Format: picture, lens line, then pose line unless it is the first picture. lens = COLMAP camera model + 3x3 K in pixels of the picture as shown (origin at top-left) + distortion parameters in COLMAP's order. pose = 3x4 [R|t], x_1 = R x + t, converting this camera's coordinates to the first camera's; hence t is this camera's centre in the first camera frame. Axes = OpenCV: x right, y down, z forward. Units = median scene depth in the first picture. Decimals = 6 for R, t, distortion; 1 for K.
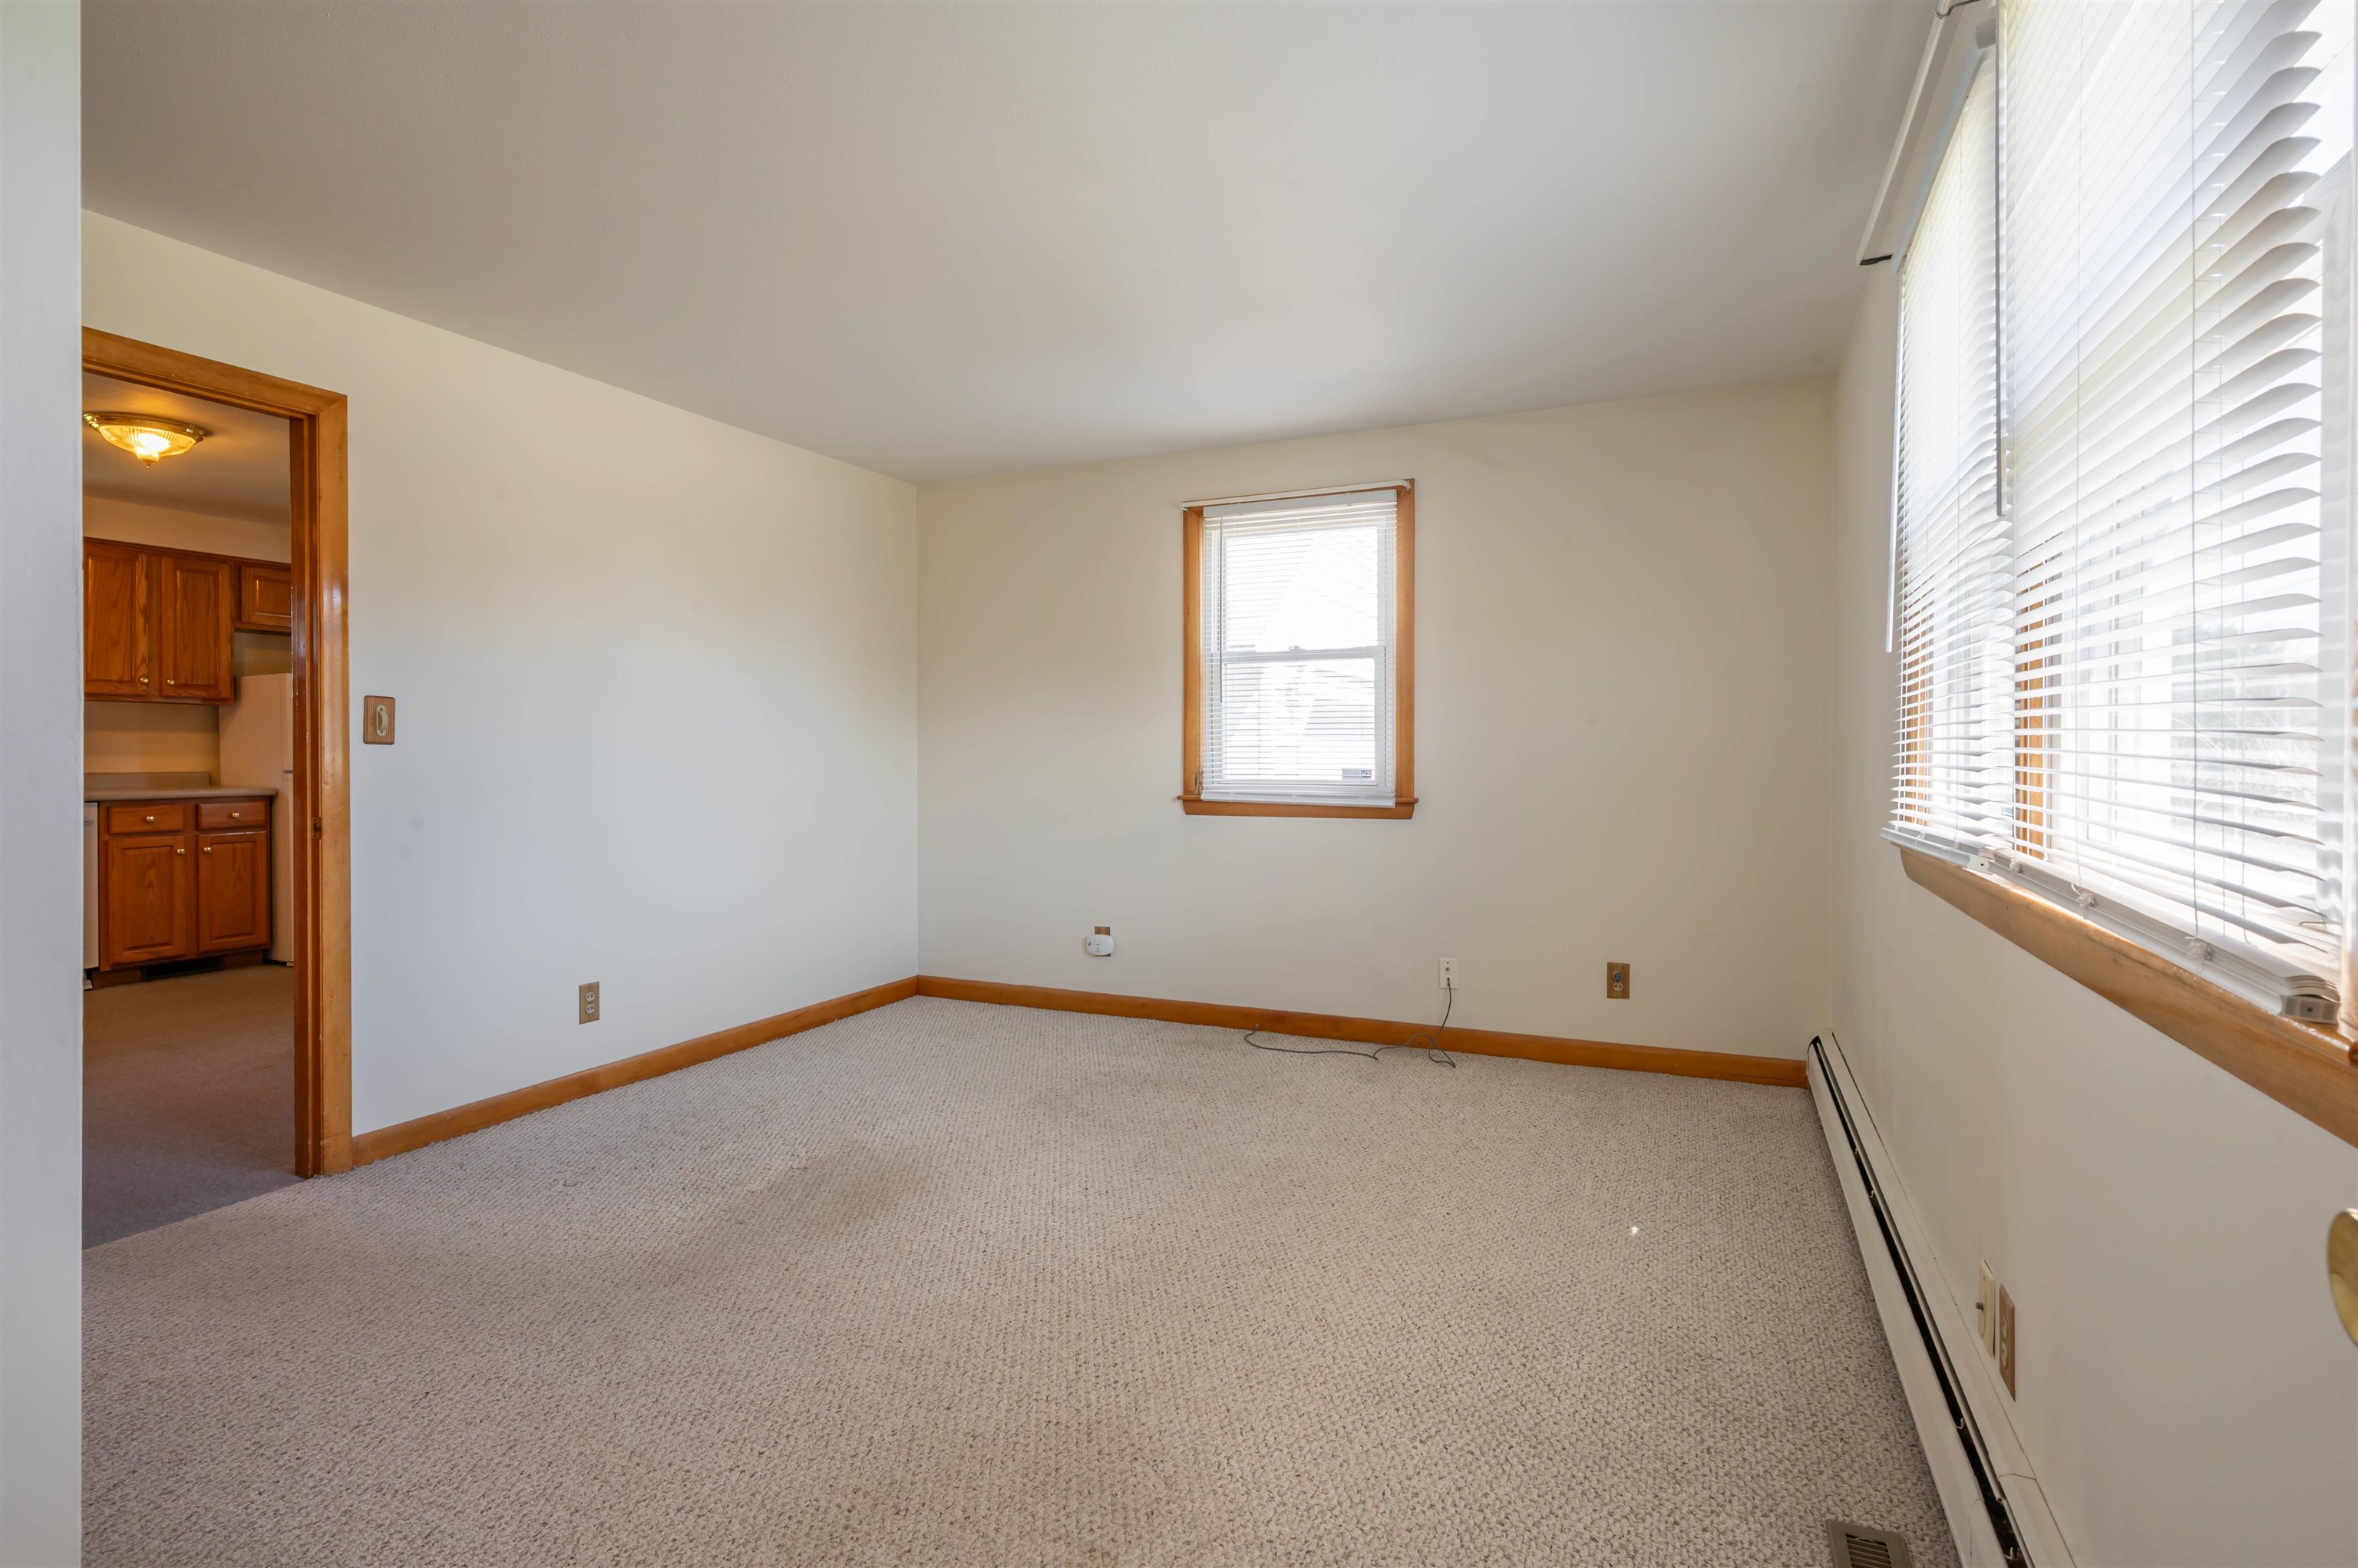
lens RADIAL K [[1141.7, 0, 1177.1], [0, 1141.7, 749.5], [0, 0, 1]] dist [-0.000398, 0.000423]
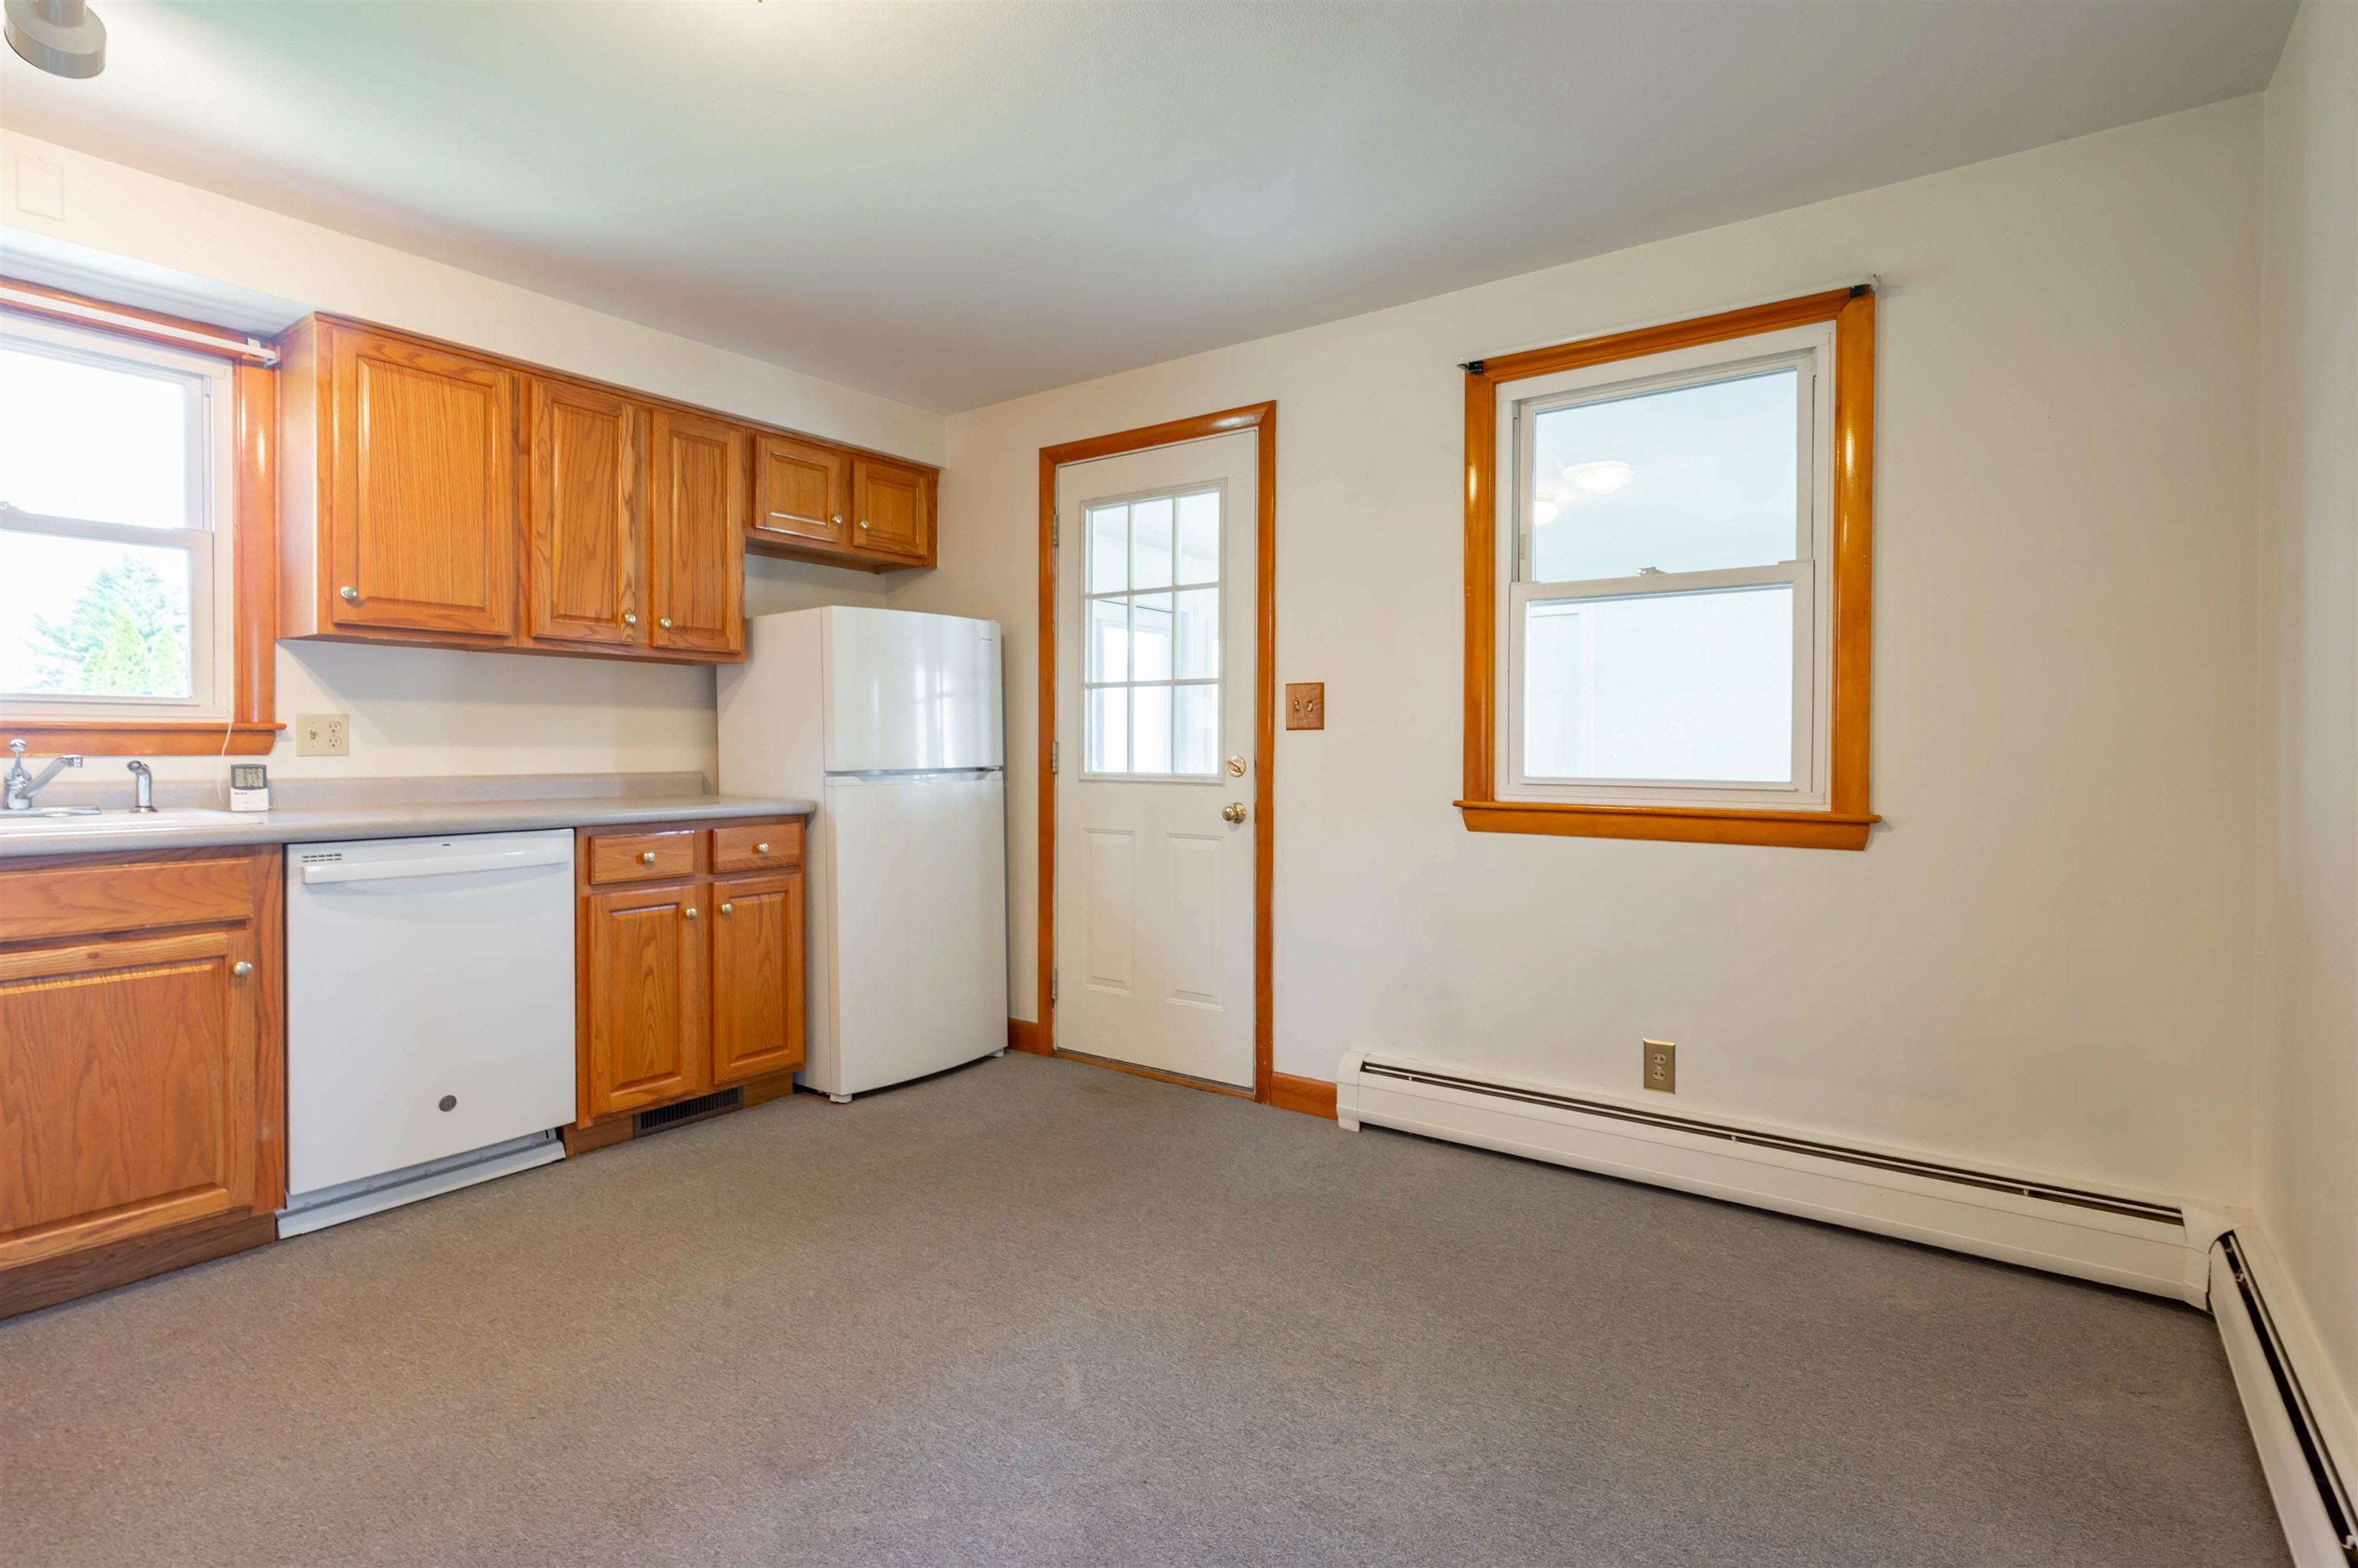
lens RADIAL K [[1141.7, 0, 1177.1], [0, 1141.7, 749.5], [0, 0, 1]] dist [-0.000398, 0.000423]
pose [[0.979549, 0.006213, -0.201110, -0.504368], [-0.005330, 0.999974, 0.004932, 0.003046], [0.201136, -0.003759, 0.979556, 0.473896]]
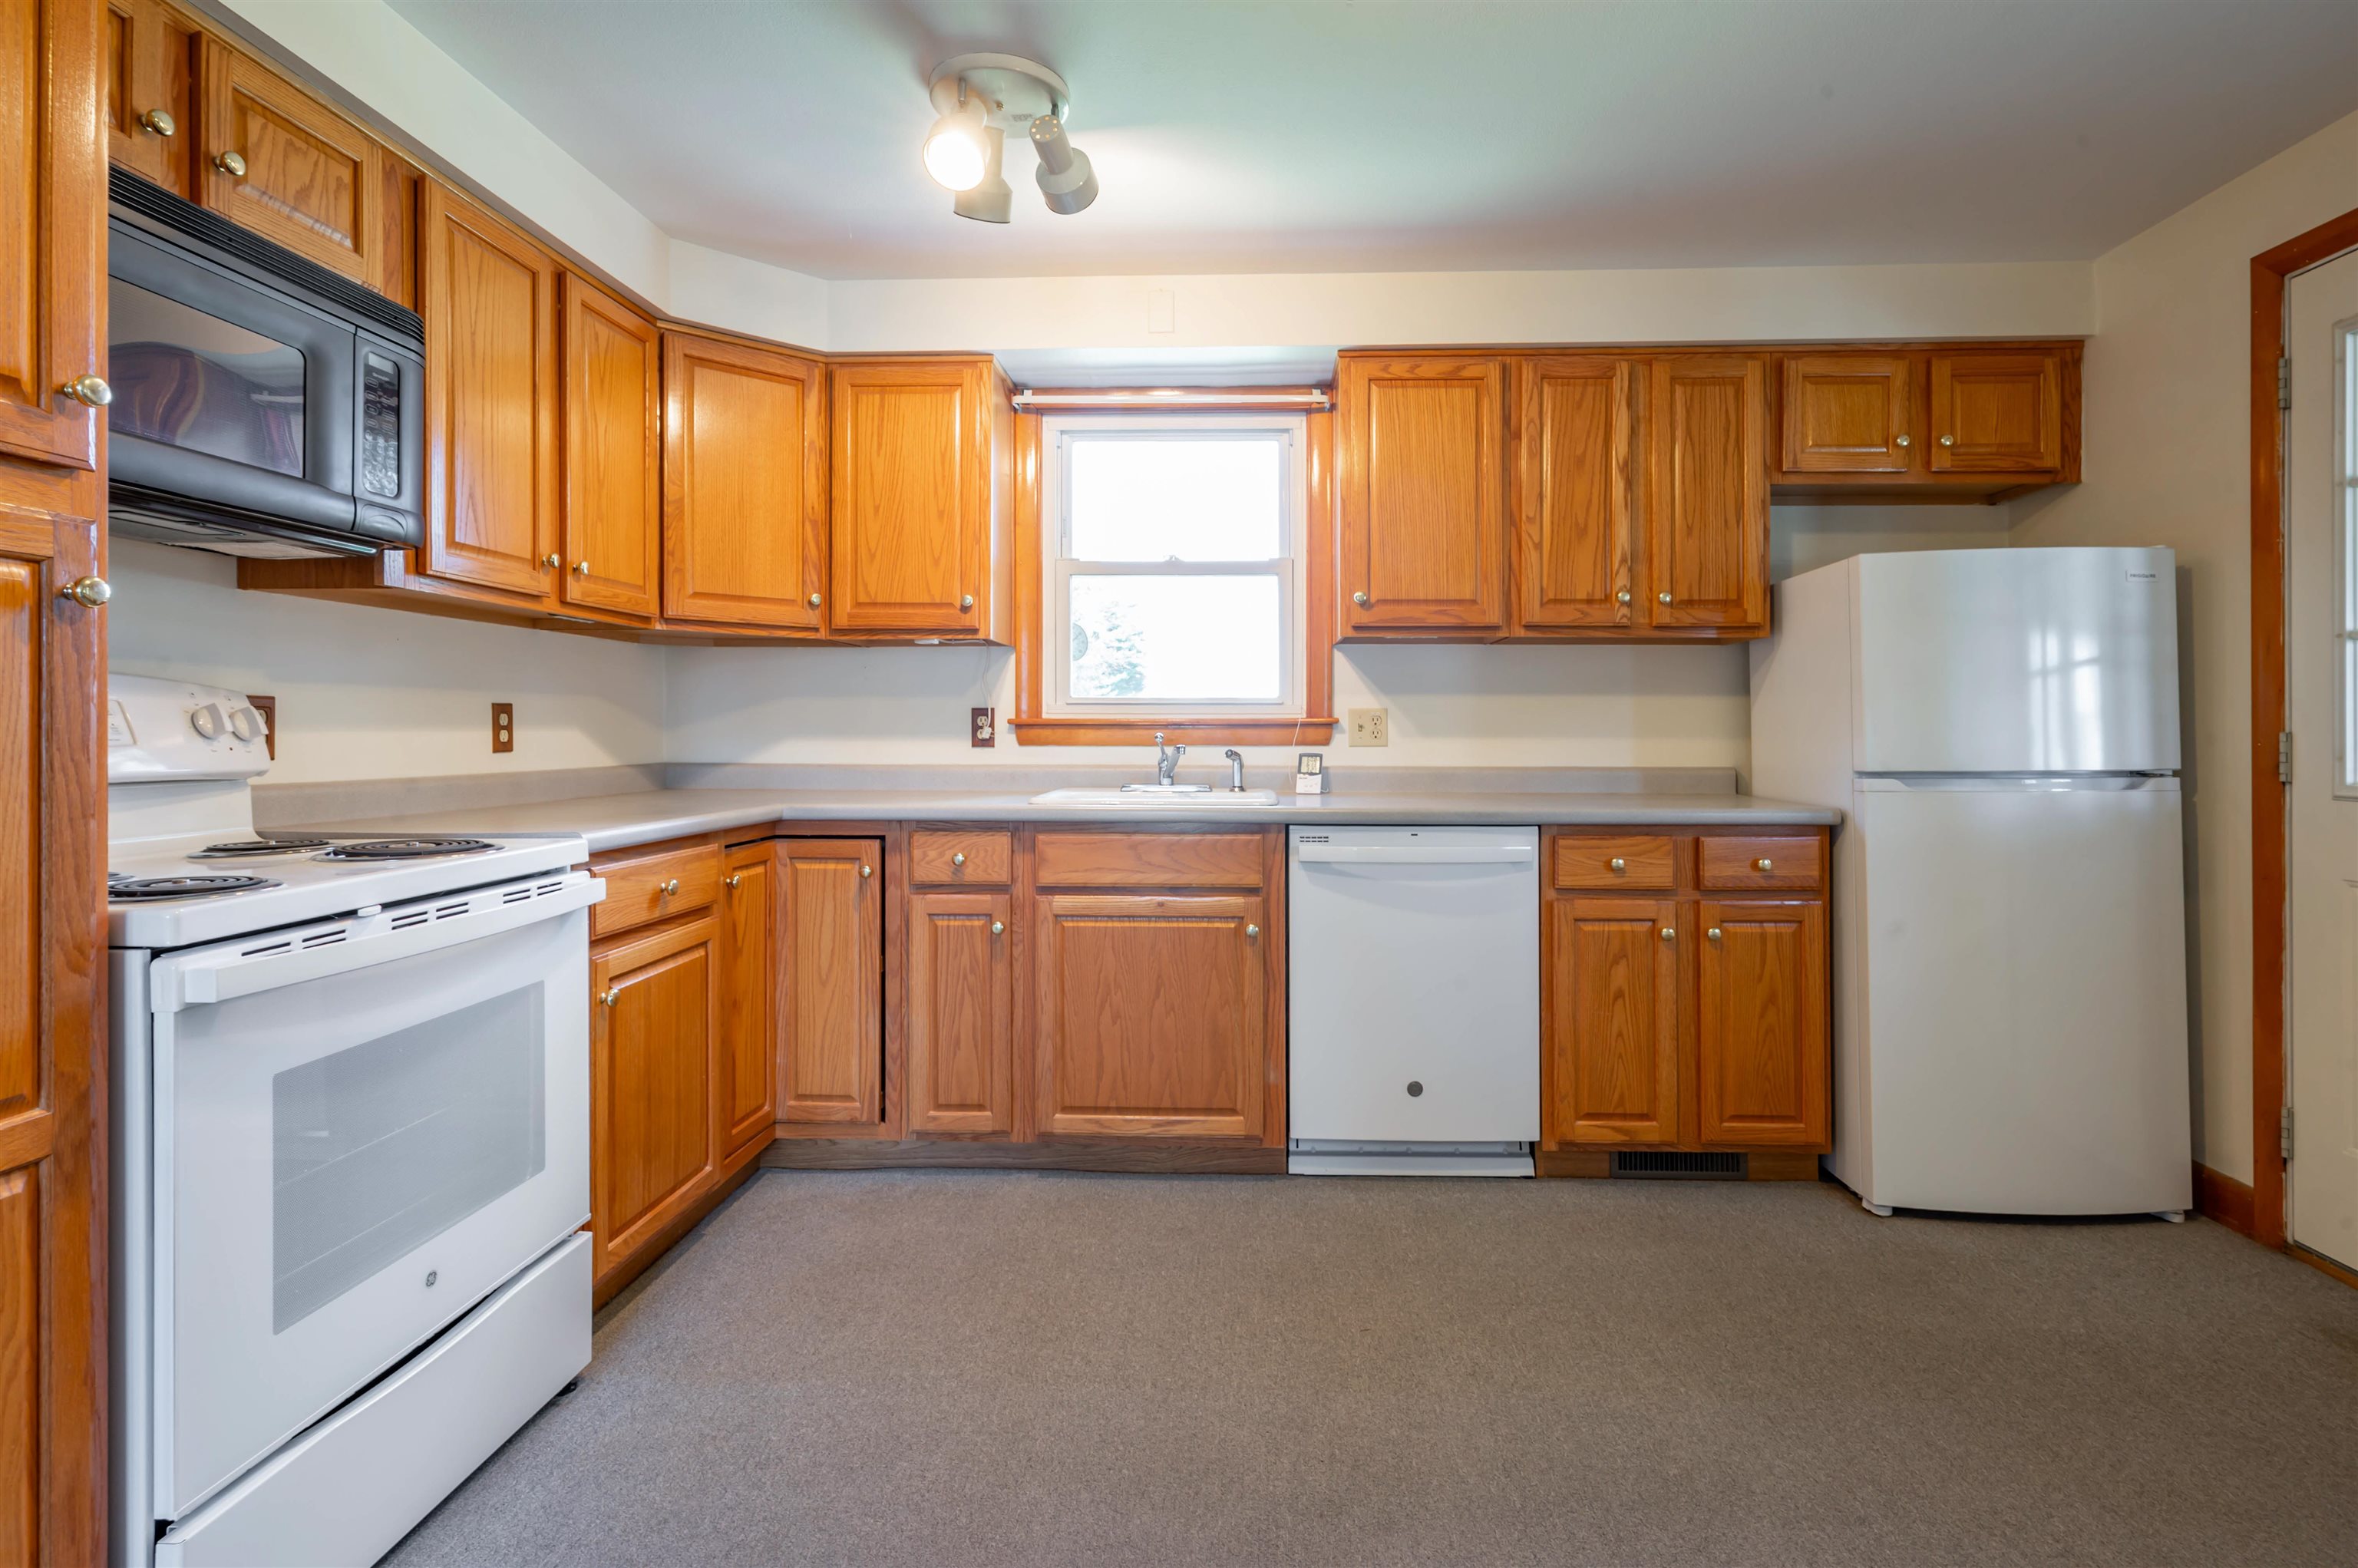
lens RADIAL K [[1159.5, 0, 1232.9], [0, 1159.5, 723.8], [0, 0, 1]] dist [0.000054, 0.001270]
pose [[0.388519, -0.003669, -0.921433, -0.472657], [-0.001543, 0.999988, -0.004632, 0.001900], [0.921439, 0.003222, 0.388509, 0.616712]]
